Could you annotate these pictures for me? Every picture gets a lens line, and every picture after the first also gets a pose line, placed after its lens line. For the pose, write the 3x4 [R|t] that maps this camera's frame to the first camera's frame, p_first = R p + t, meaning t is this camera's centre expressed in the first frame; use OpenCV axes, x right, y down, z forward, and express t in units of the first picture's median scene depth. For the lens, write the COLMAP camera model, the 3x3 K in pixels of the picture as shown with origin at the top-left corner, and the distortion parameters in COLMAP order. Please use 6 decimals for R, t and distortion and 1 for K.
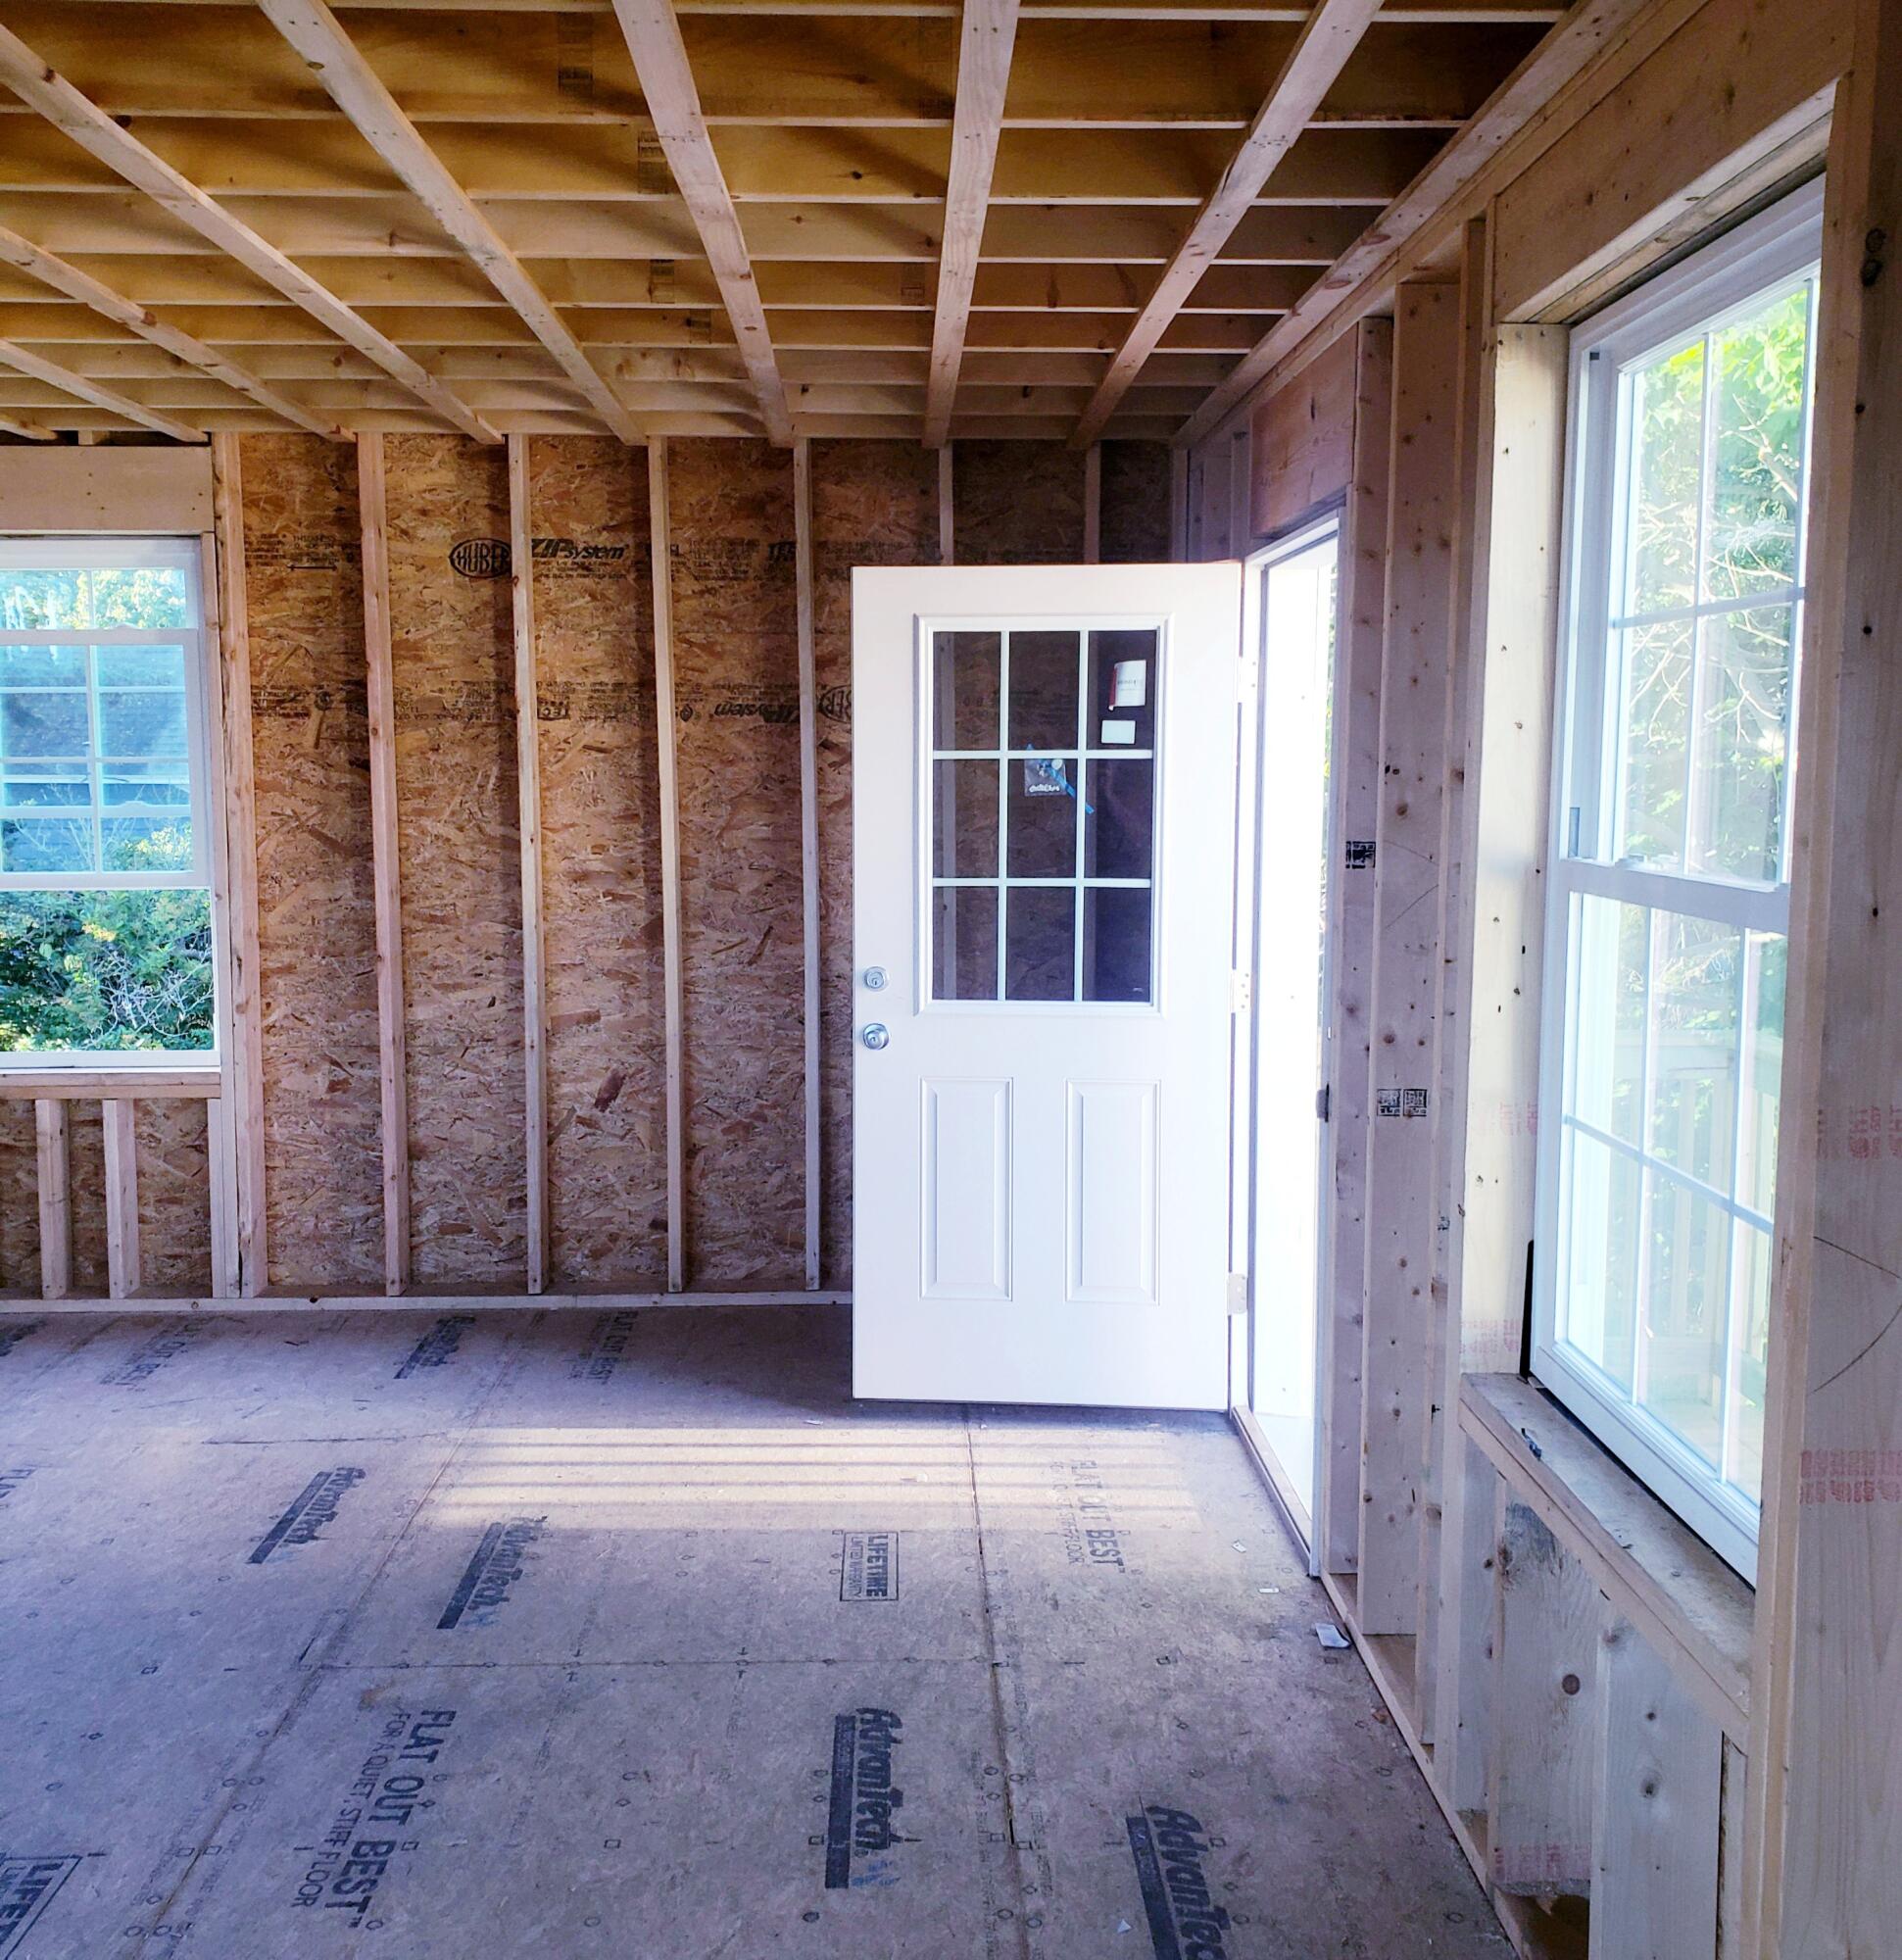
lens RADIAL K [[2041.3, 0, 951.0], [0, 2041.3, 980.0], [0, 0, 1]] dist [0.013979, -0.039710]
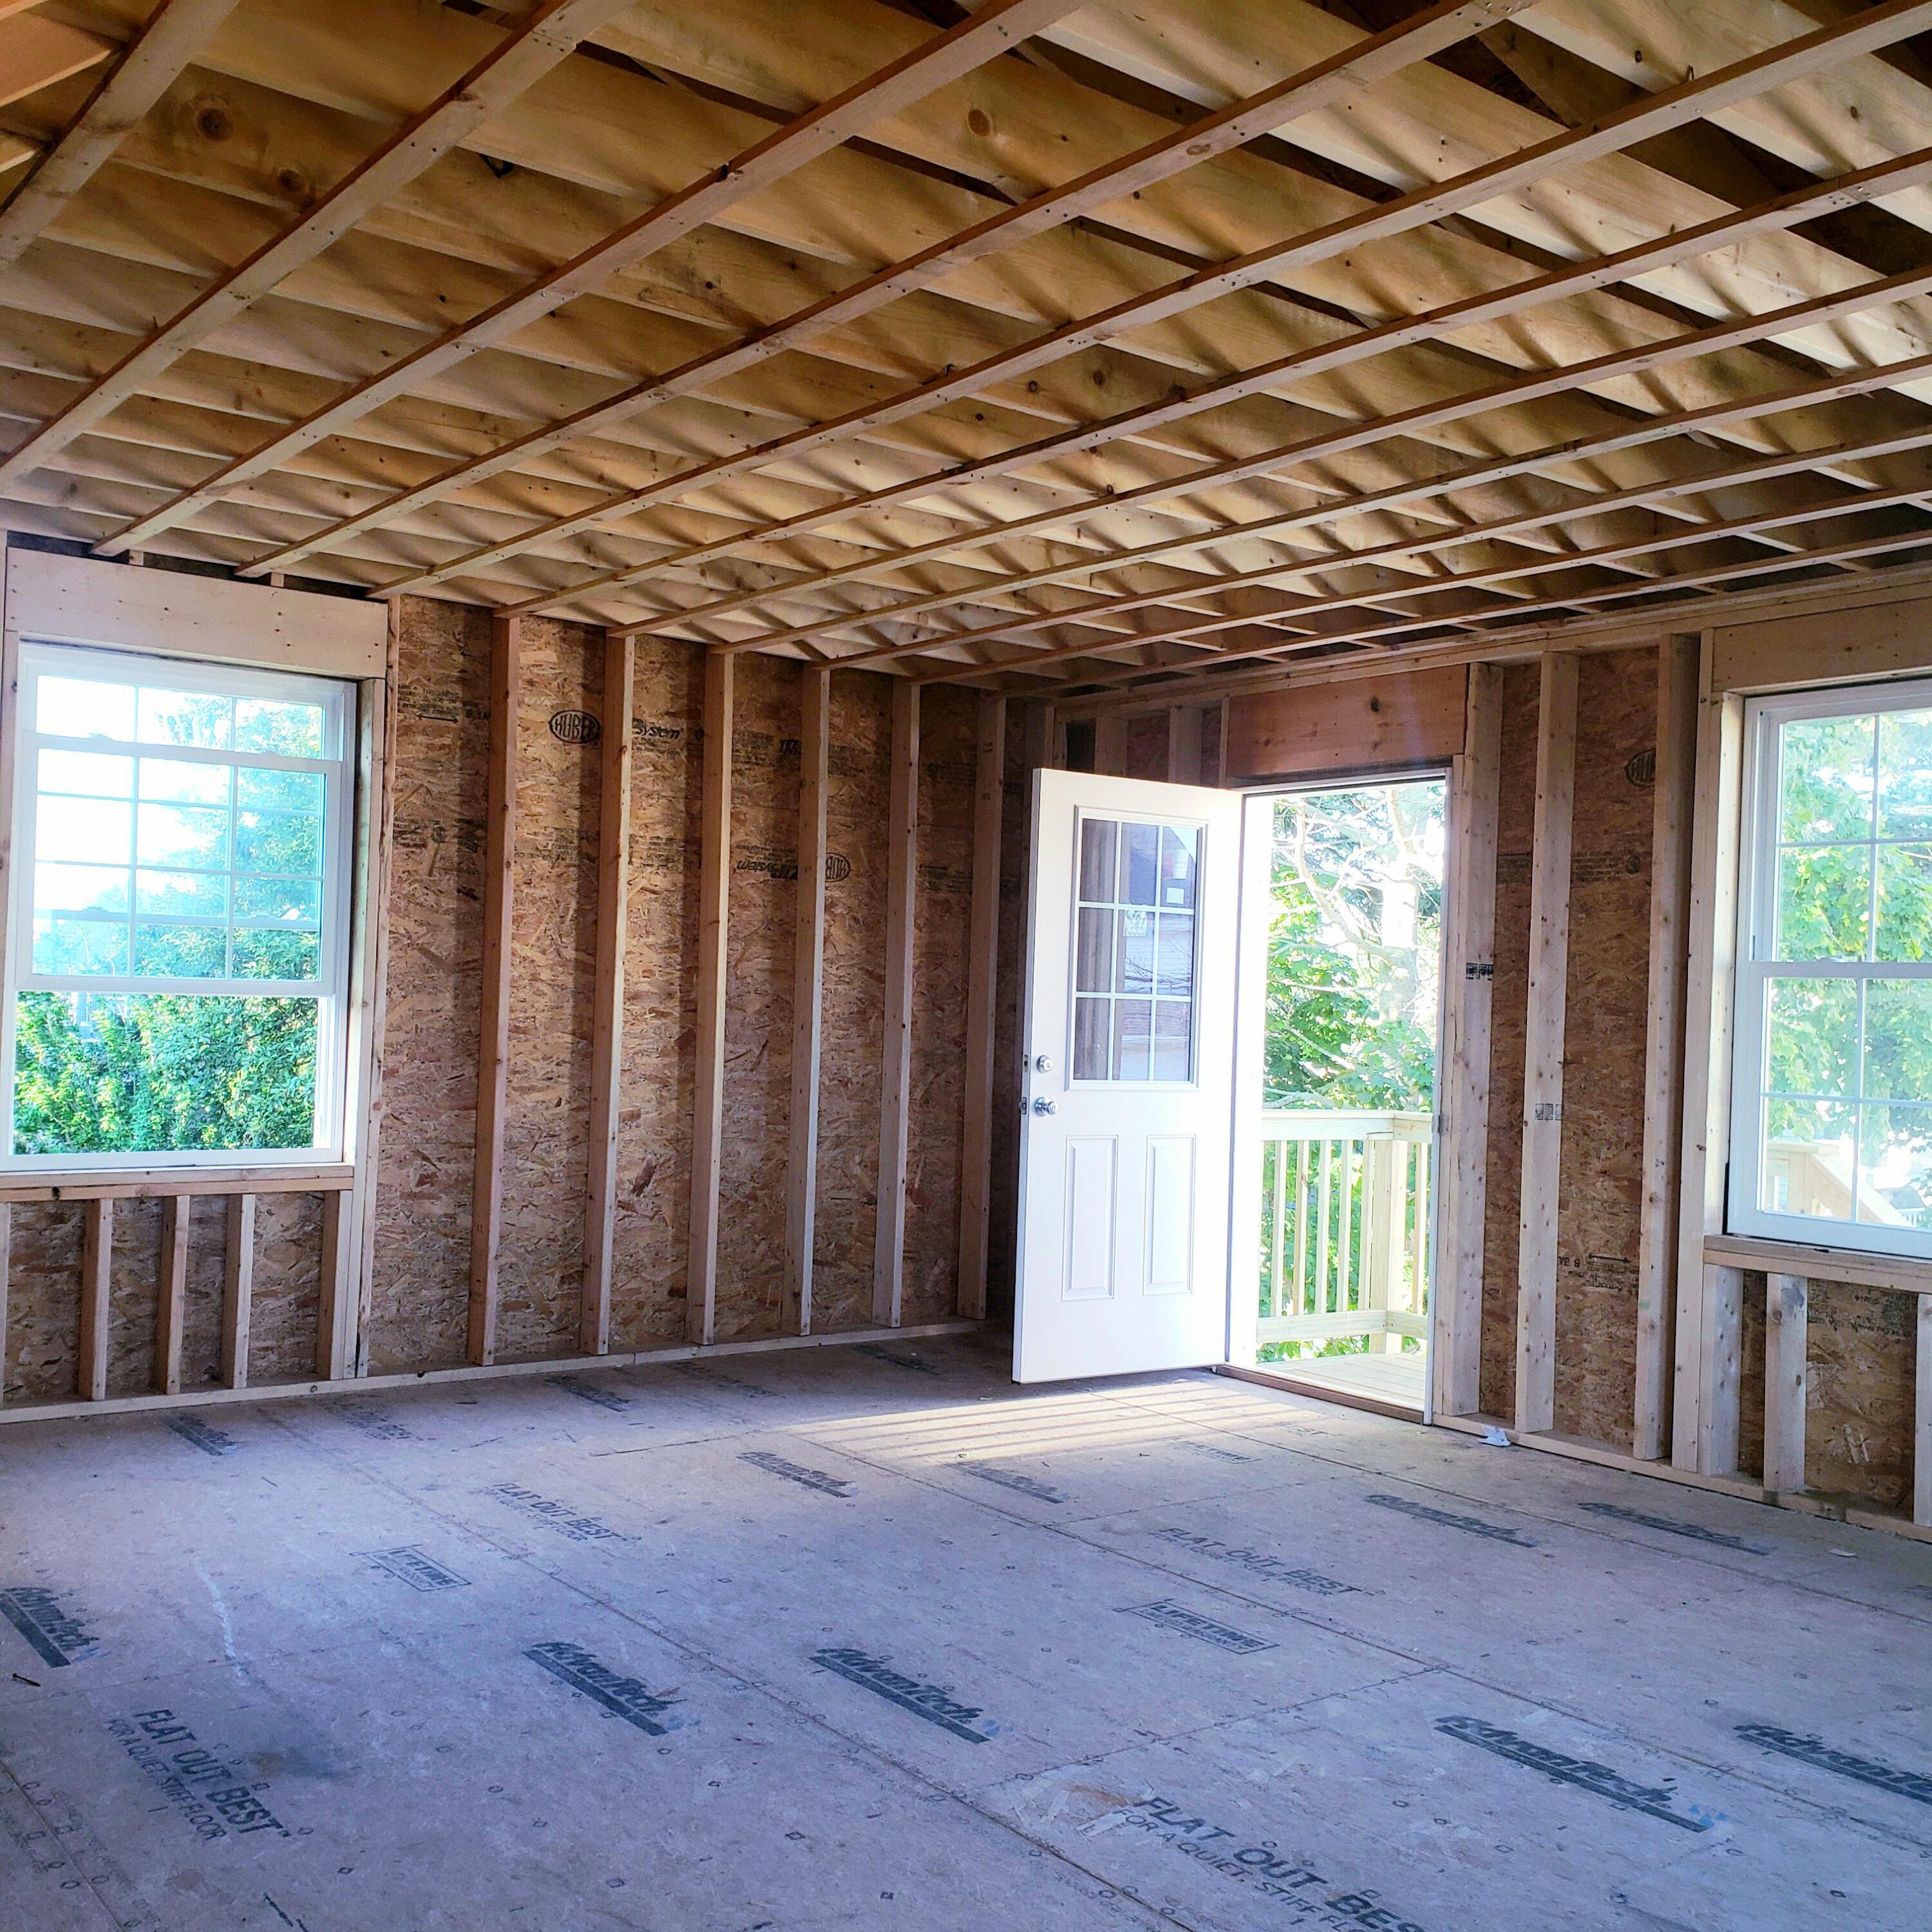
lens RADIAL K [[2010.1, 0, 966.0], [0, 2010.1, 966.0], [0, 0, 1]] dist [0.064100, -0.129177]
pose [[0.814272, 0.036641, 0.579326, -0.712699], [0.033195, 0.993434, -0.109489, 0.067756], [-0.579534, 0.108385, 0.807709, -0.065234]]
